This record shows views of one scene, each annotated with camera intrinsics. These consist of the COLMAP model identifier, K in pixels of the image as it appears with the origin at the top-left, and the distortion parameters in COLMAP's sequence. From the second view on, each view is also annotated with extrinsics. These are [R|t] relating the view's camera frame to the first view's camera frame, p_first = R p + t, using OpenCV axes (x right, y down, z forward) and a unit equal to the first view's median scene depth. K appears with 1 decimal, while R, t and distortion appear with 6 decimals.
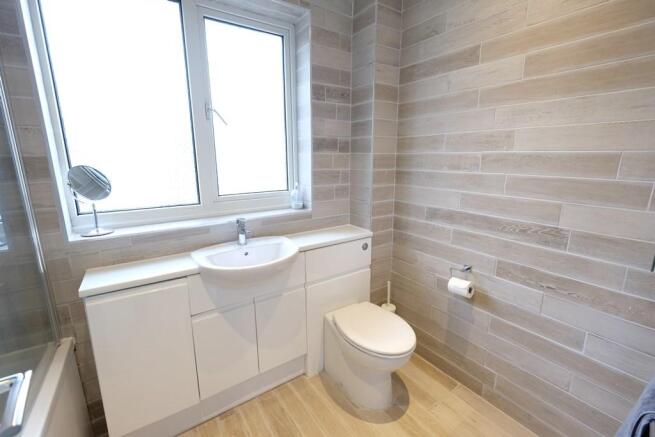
lens RADIAL K [[286.8, 0, 327.6], [0, 286.8, 215.4], [0, 0, 1]] dist [0.001197, 0.000391]
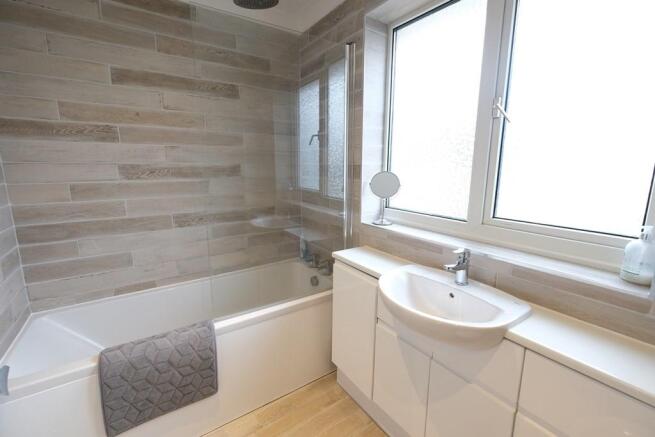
lens RADIAL K [[286.8, 0, 327.6], [0, 286.8, 215.4], [0, 0, 1]] dist [0.001197, 0.000391]
pose [[0.007038, 0.179861, -0.983667, 0.428607], [-0.214431, 0.961080, 0.174197, -0.131746], [0.976714, 0.209703, 0.045332, 0.637015]]
